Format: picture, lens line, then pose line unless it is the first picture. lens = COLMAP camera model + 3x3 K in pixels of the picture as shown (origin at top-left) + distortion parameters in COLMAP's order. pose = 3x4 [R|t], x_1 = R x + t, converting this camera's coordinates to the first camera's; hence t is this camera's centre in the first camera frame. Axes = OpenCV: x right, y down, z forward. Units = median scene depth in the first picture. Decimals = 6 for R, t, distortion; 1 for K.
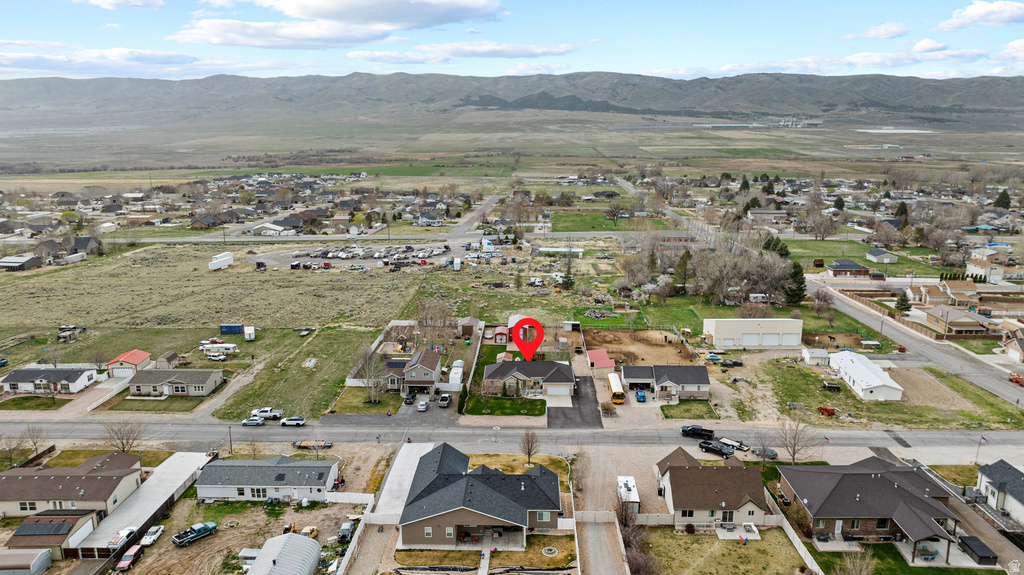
lens RADIAL K [[721.1, 0, 513.9], [0, 721.1, 283.3], [0, 0, 1]] dist [-0.035178, 0.028150]
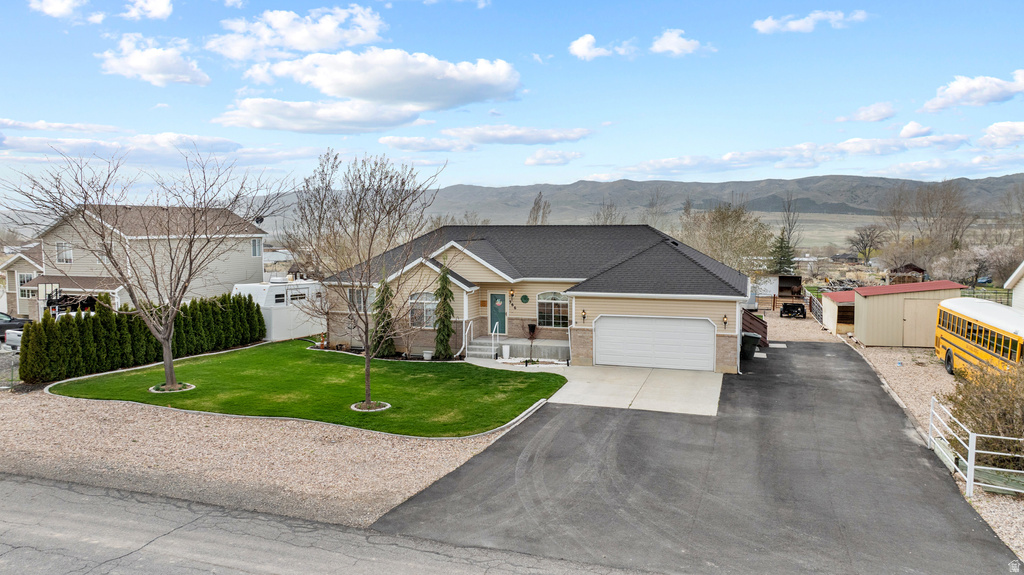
lens RADIAL K [[721.1, 0, 513.9], [0, 721.1, 283.3], [0, 0, 1]] dist [-0.035178, 0.028150]
pose [[0.953661, 0.022095, -0.300070, 0.077350], [-0.066775, 0.987972, -0.139473, 0.153095], [0.293379, 0.153047, 0.943666, 0.768868]]
